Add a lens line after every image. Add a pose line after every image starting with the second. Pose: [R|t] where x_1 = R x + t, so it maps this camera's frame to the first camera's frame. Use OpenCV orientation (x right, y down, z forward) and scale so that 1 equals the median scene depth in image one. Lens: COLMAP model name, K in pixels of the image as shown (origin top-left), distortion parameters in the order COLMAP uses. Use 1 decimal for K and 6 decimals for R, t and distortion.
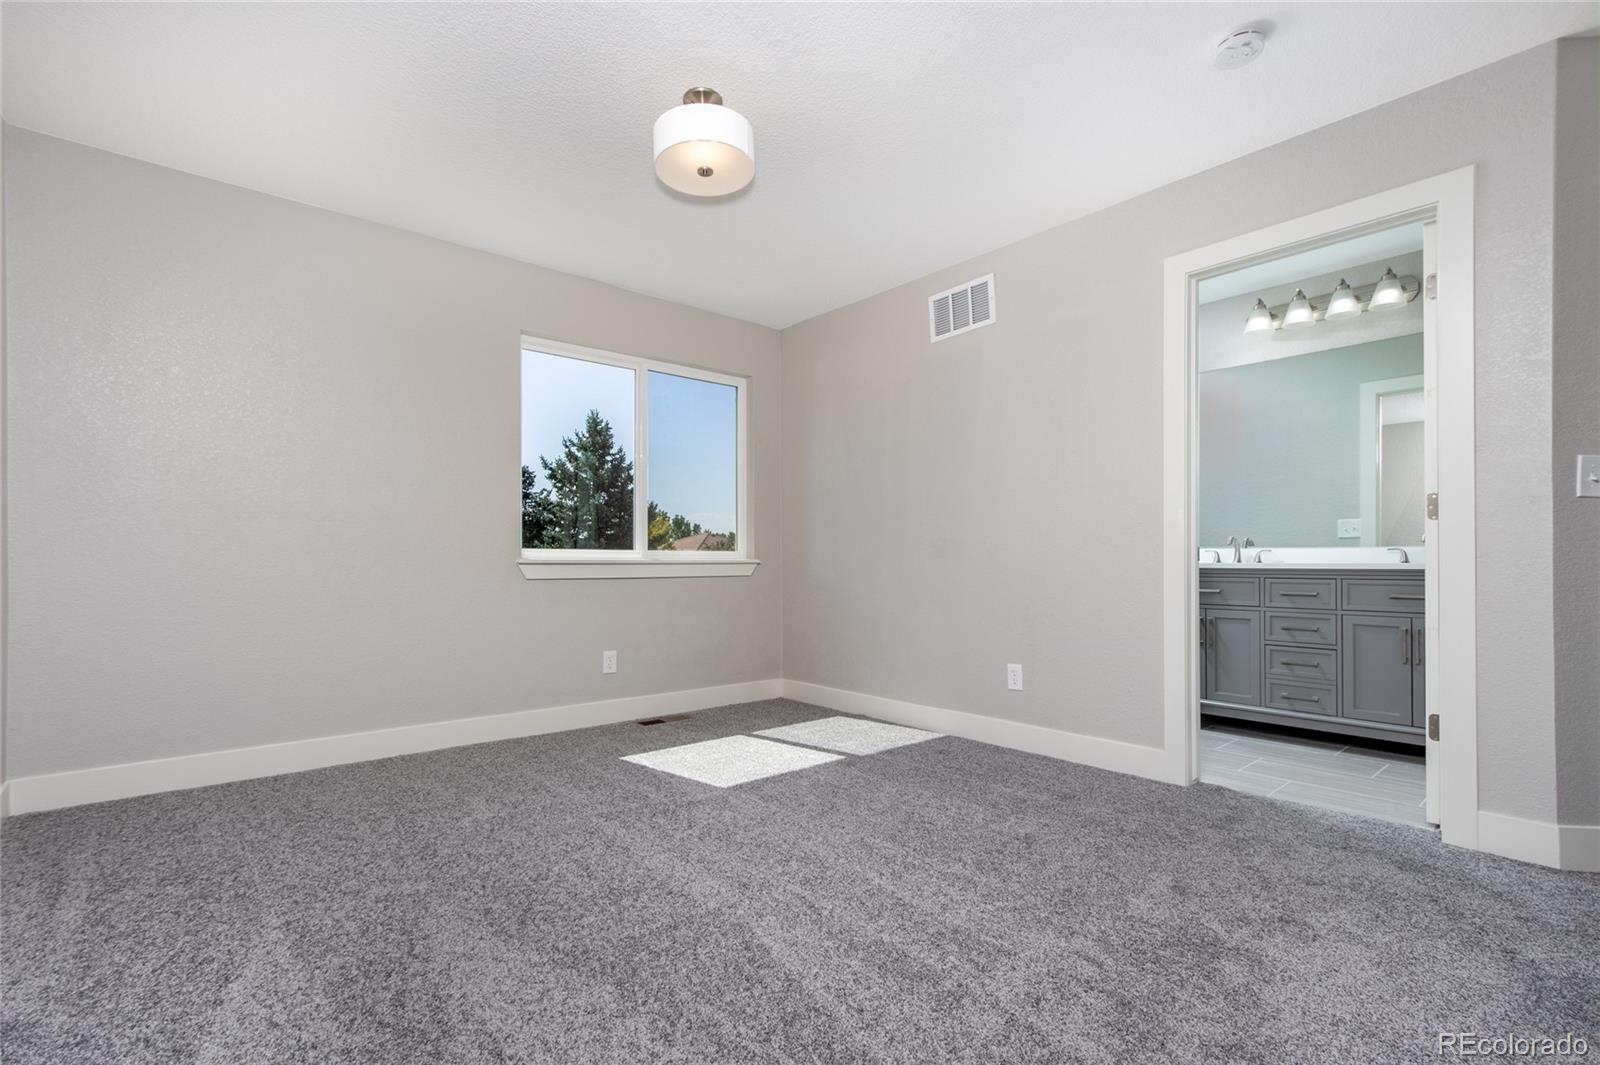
lens RADIAL K [[736.7, 0, 801.9], [0, 736.7, 552.1], [0, 0, 1]] dist [0.002877, 0.000606]
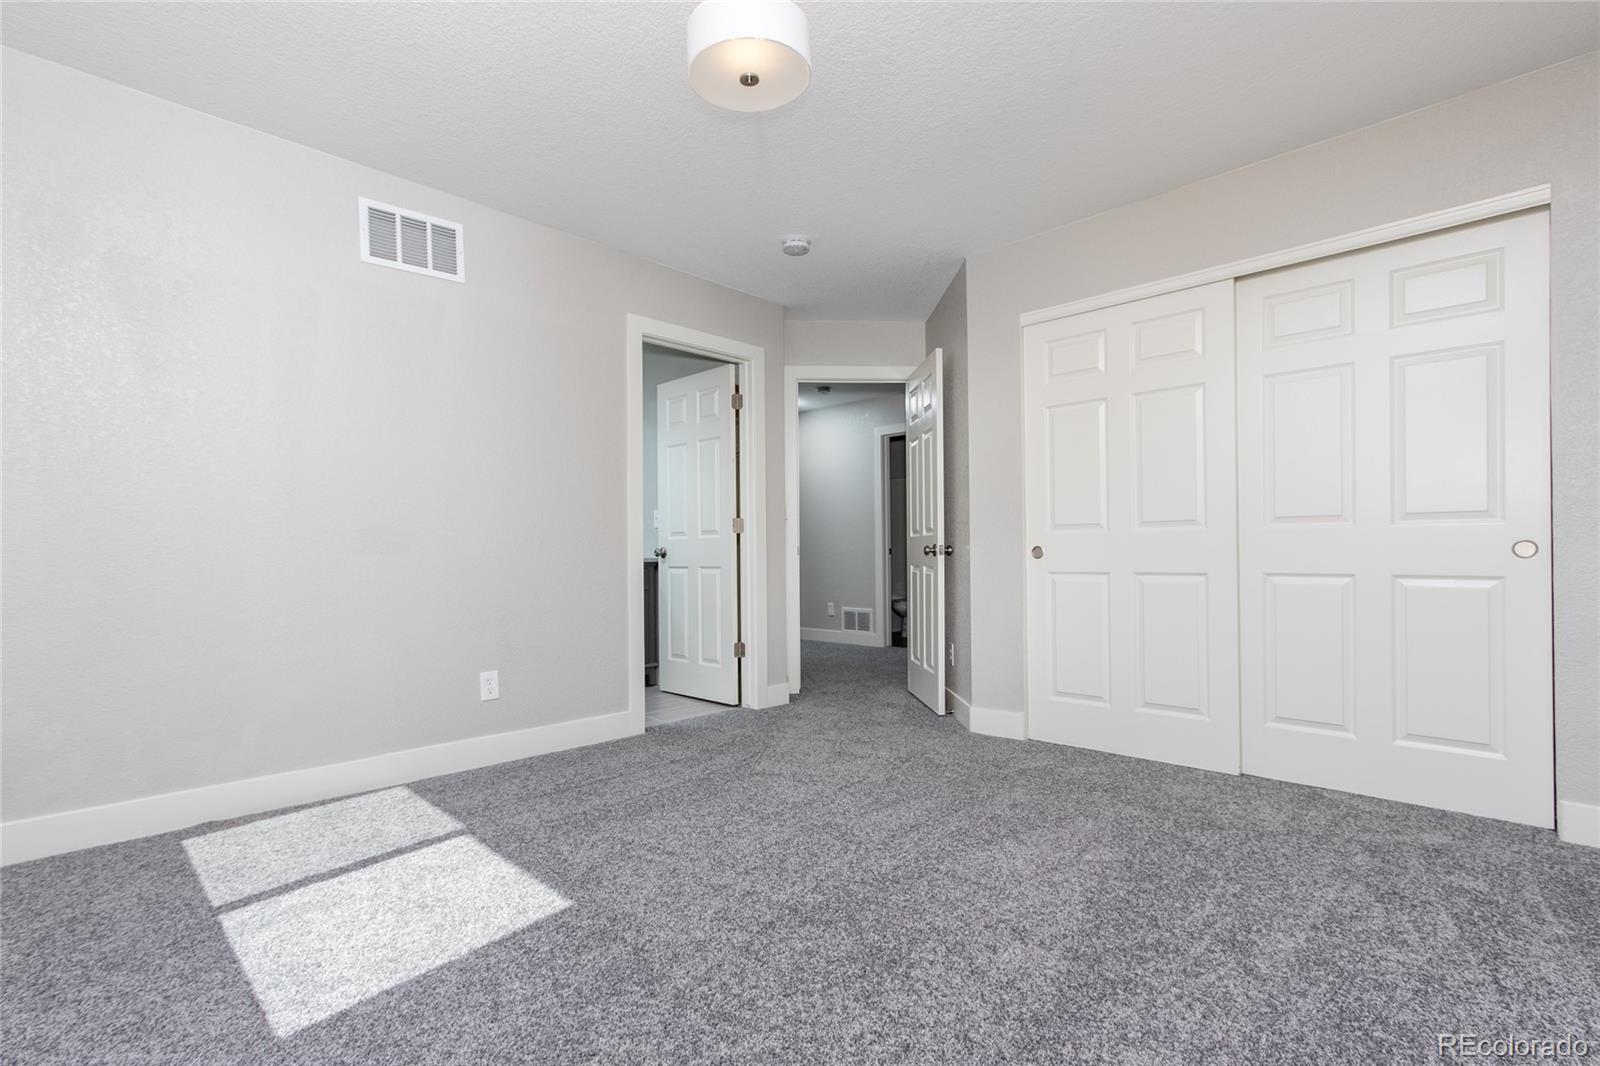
lens RADIAL K [[736.7, 0, 801.9], [0, 736.7, 552.6], [0, 0, 1]] dist [0.002877, 0.000606]
pose [[-0.088734, 0.000025, 0.996055, -0.683349], [-0.005325, 0.999986, -0.000499, 0.002879], [-0.996041, -0.005348, -0.088733, 0.732397]]
